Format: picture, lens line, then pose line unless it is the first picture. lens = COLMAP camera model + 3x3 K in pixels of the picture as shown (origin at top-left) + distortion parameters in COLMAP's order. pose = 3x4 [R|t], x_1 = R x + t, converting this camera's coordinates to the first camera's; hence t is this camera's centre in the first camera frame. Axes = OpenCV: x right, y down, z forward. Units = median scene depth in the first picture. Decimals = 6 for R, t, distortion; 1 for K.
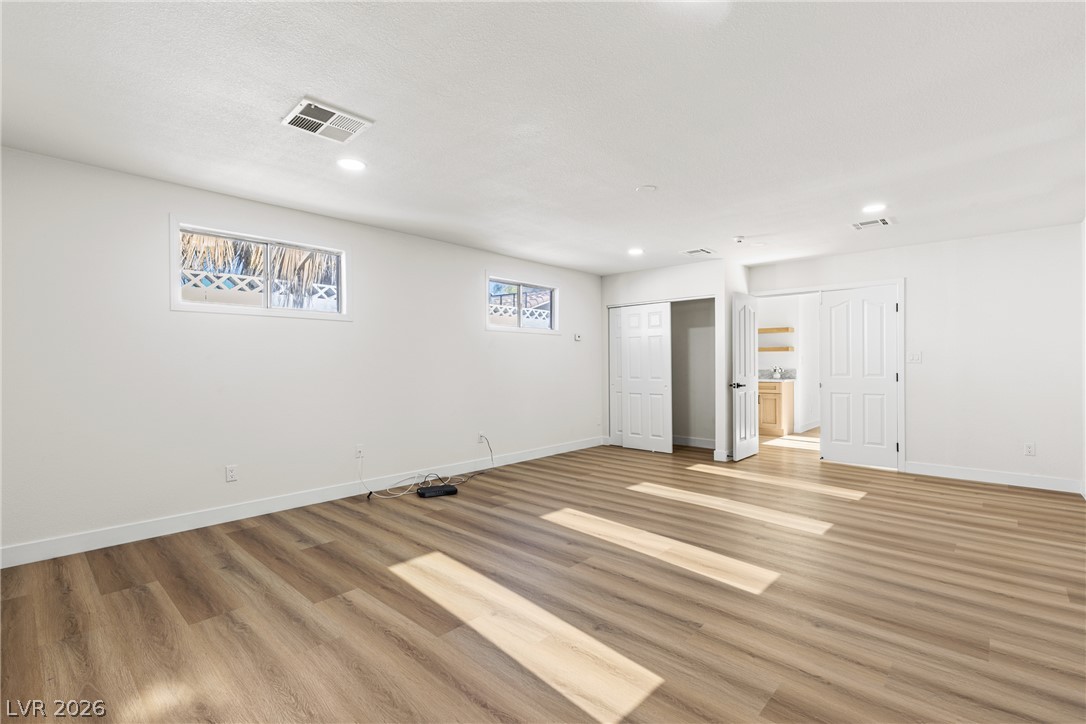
lens RADIAL K [[498.5, 0, 548.8], [0, 498.5, 344.5], [0, 0, 1]] dist [0.018386, 0.000010]
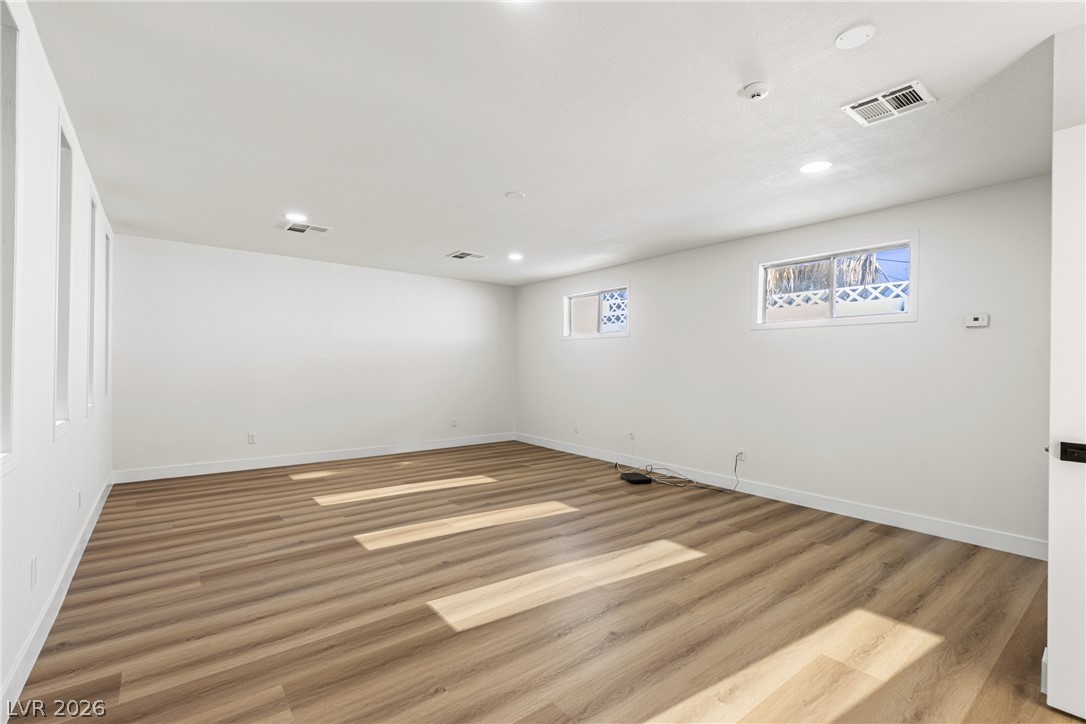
lens RADIAL K [[490.2, 0, 549.5], [0, 490.2, 370.2], [0, 0, 1]] dist [0.009994, -0.000161]
pose [[-0.169985, 0.004642, -0.985436, 1.048483], [0.025957, 0.999663, 0.000231, 0.041531], [0.985105, -0.025540, -0.170048, 1.129937]]
